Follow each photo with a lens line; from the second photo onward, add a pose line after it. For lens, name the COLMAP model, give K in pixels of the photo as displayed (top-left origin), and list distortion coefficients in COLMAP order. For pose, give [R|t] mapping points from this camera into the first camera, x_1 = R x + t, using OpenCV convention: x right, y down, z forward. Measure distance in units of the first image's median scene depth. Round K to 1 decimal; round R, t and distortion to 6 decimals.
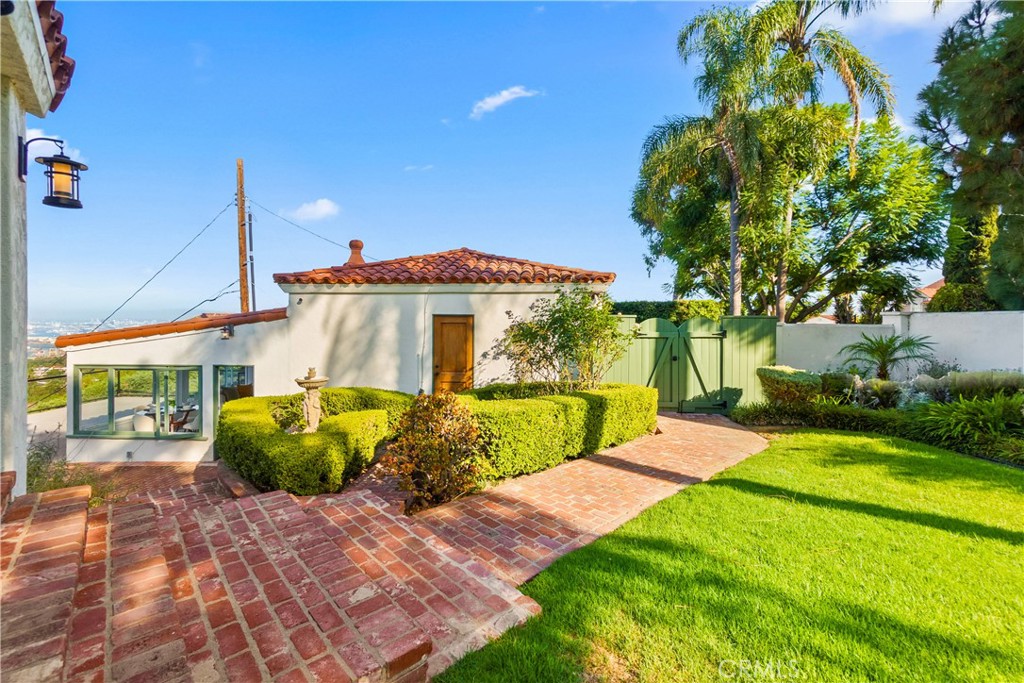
lens RADIAL K [[461.9, 0, 514.6], [0, 461.9, 321.7], [0, 0, 1]] dist [-0.002607, -0.000192]
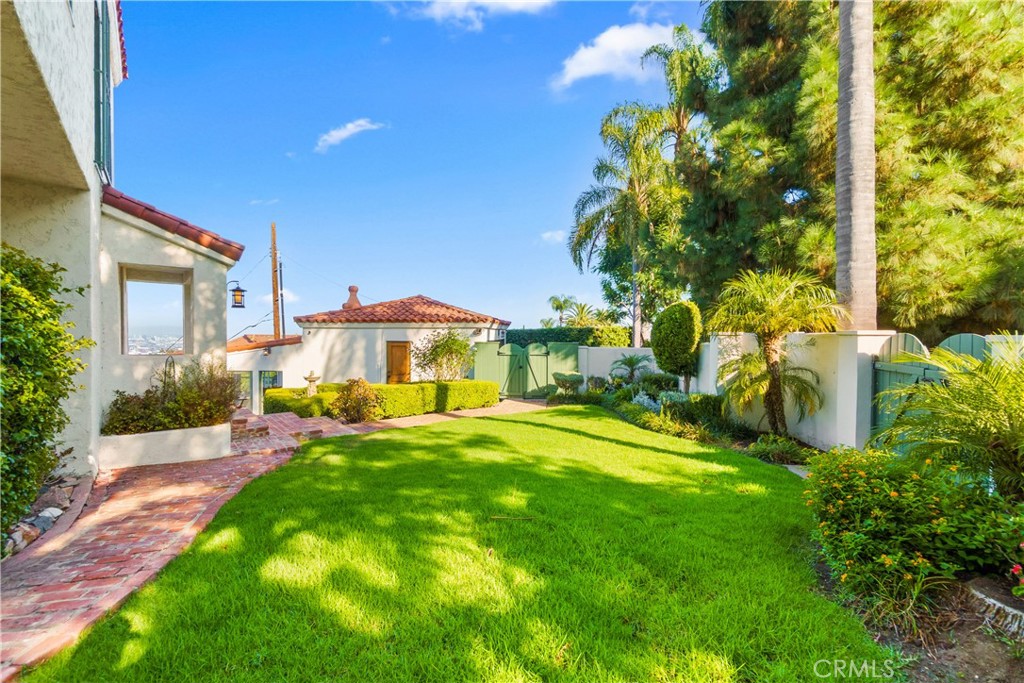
lens RADIAL K [[448.2, 0, 511.0], [0, 448.2, 342.4], [0, 0, 1]] dist [-0.004190, -0.000599]
pose [[0.998885, 0.001715, -0.047183, 0.352400], [-0.001325, 0.999965, 0.008293, -0.024693], [0.047196, -0.008222, 0.998852, -0.604746]]
